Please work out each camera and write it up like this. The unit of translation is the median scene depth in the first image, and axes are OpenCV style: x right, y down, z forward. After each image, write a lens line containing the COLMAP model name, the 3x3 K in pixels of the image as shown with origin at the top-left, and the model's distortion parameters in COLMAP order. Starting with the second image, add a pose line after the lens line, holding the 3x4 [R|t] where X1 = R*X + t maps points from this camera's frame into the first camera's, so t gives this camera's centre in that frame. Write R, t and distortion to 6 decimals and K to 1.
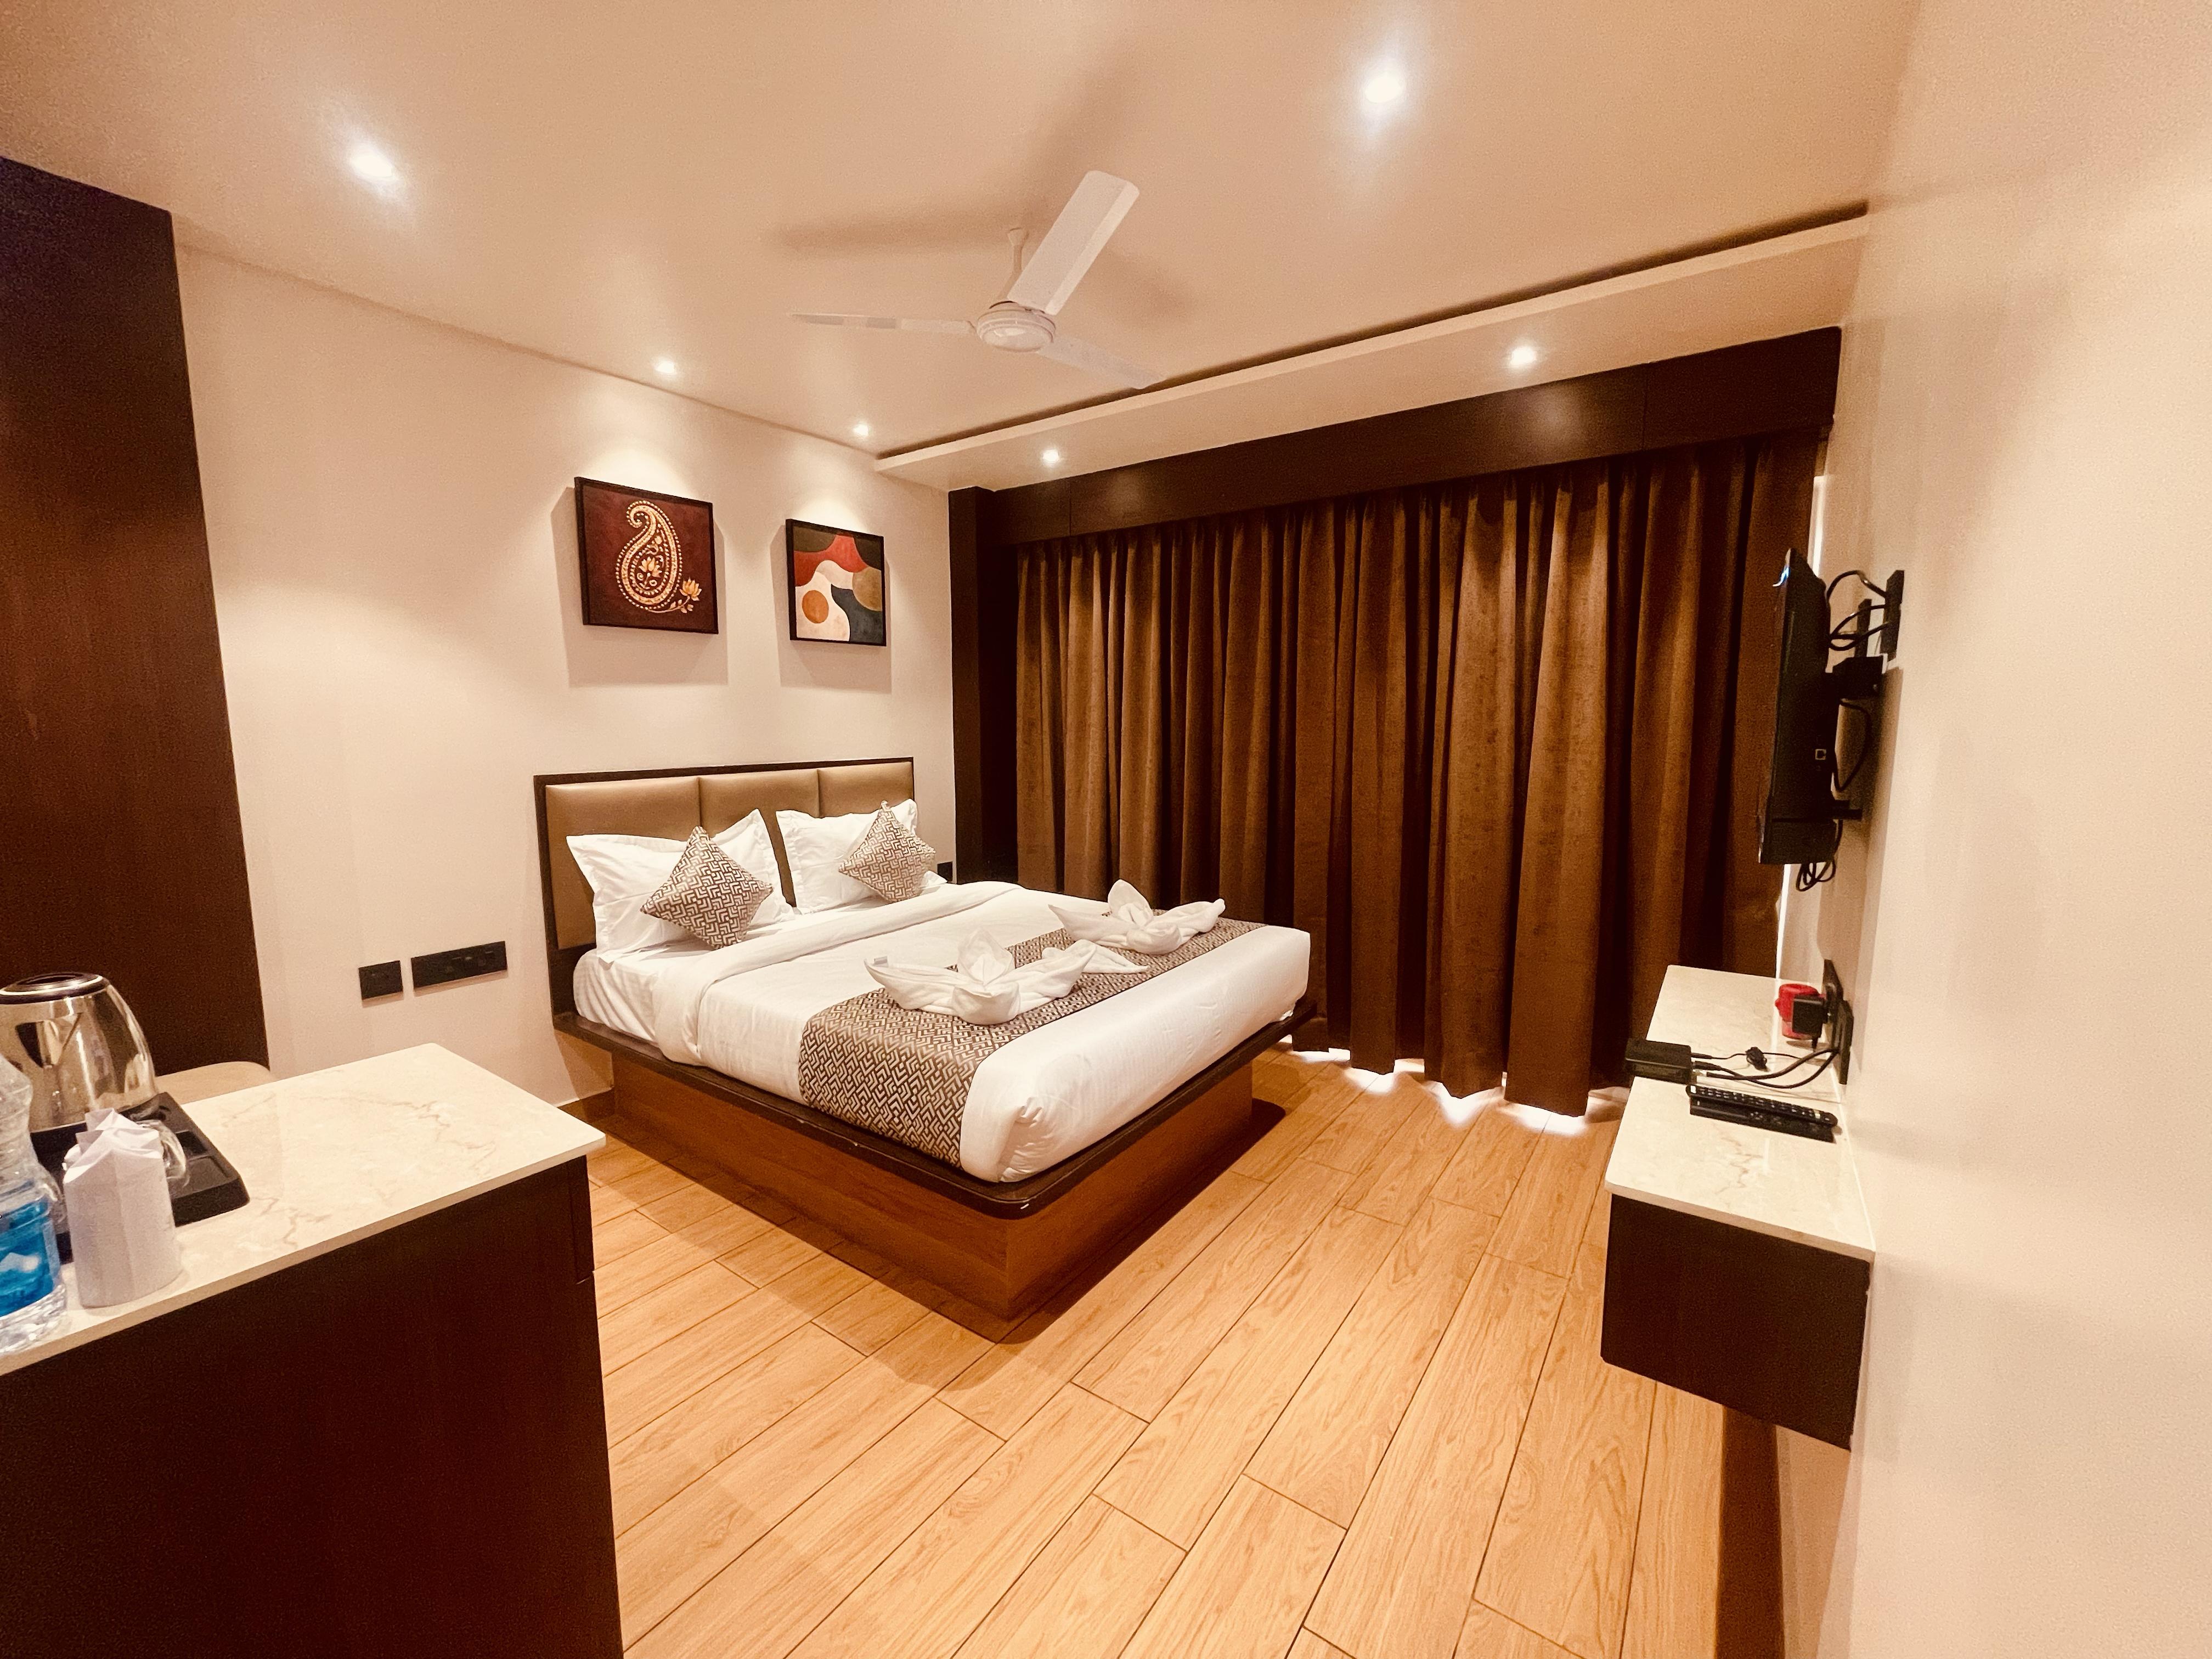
lens RADIAL K [[900.7, 0, 1101.3], [0, 900.7, 825.6], [0, 0, 1]] dist [0.001314, -0.000355]
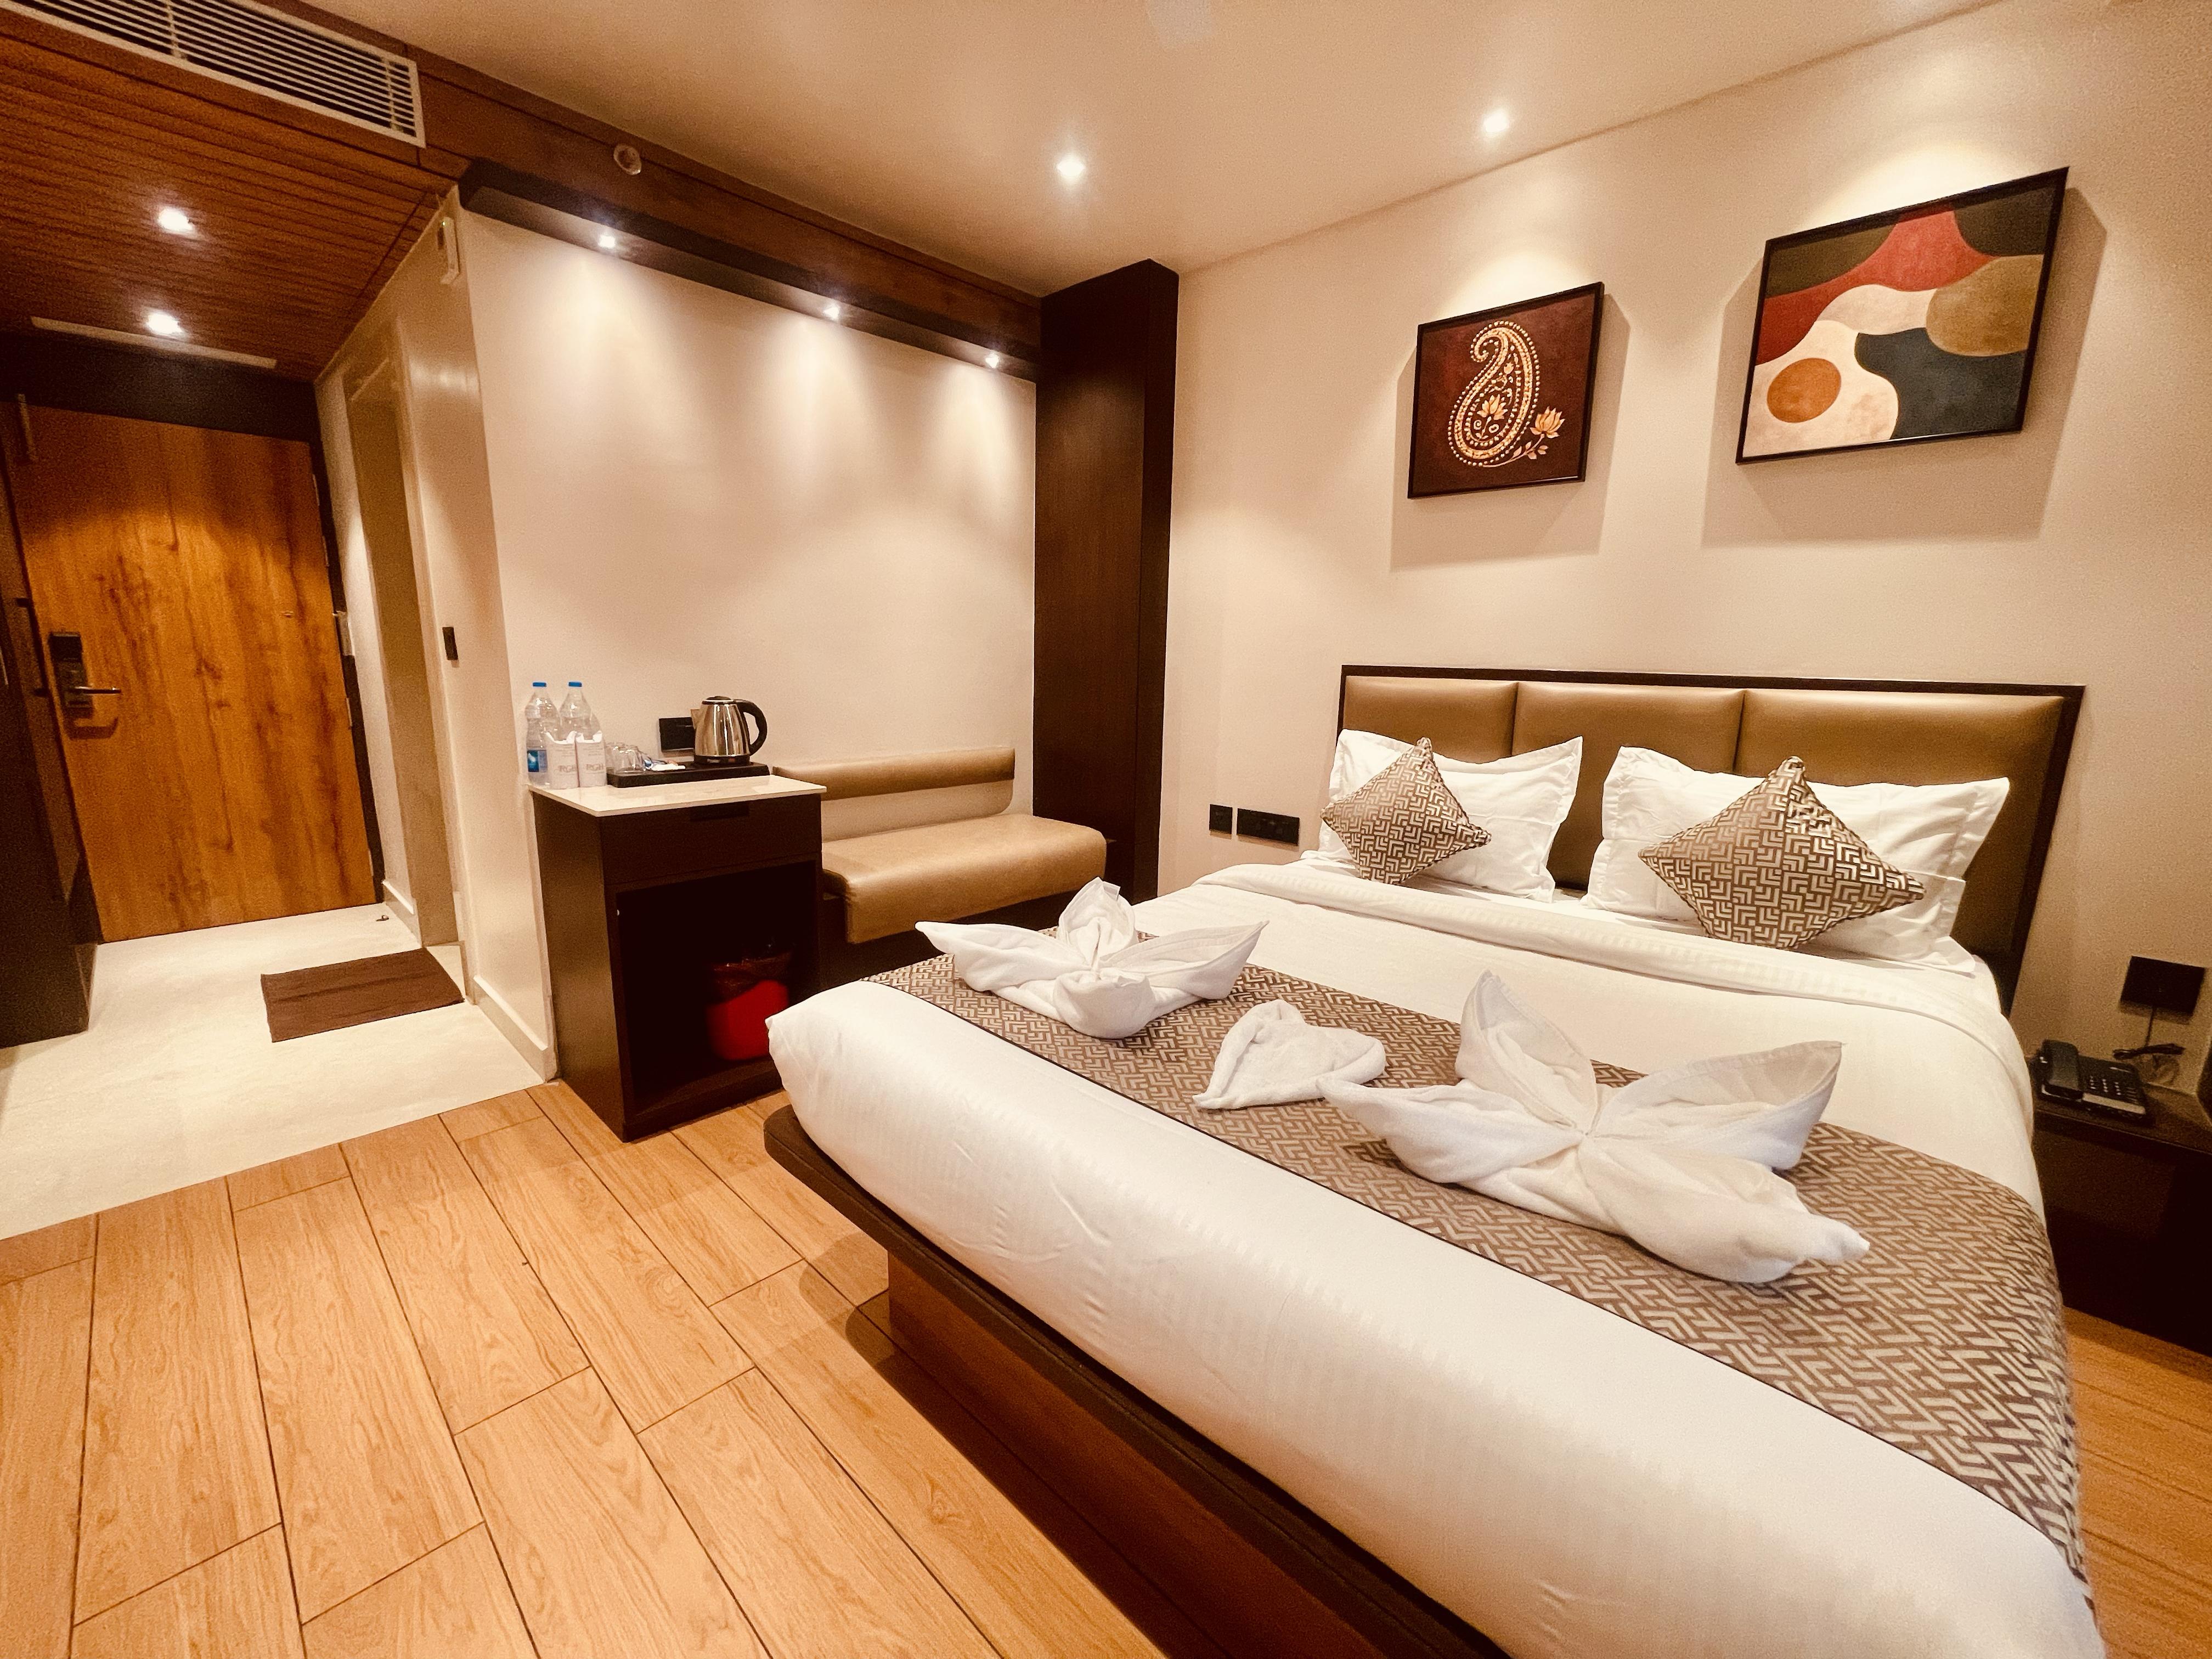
lens RADIAL K [[900.7, 0, 1095.6], [0, 900.7, 827.4], [0, 0, 1]] dist [0.001314, -0.000355]
pose [[-0.145217, 0.191392, -0.970712, 0.370778], [-0.135559, 0.968010, 0.211139, -0.049164], [0.980069, 0.162249, -0.114627, 0.776500]]
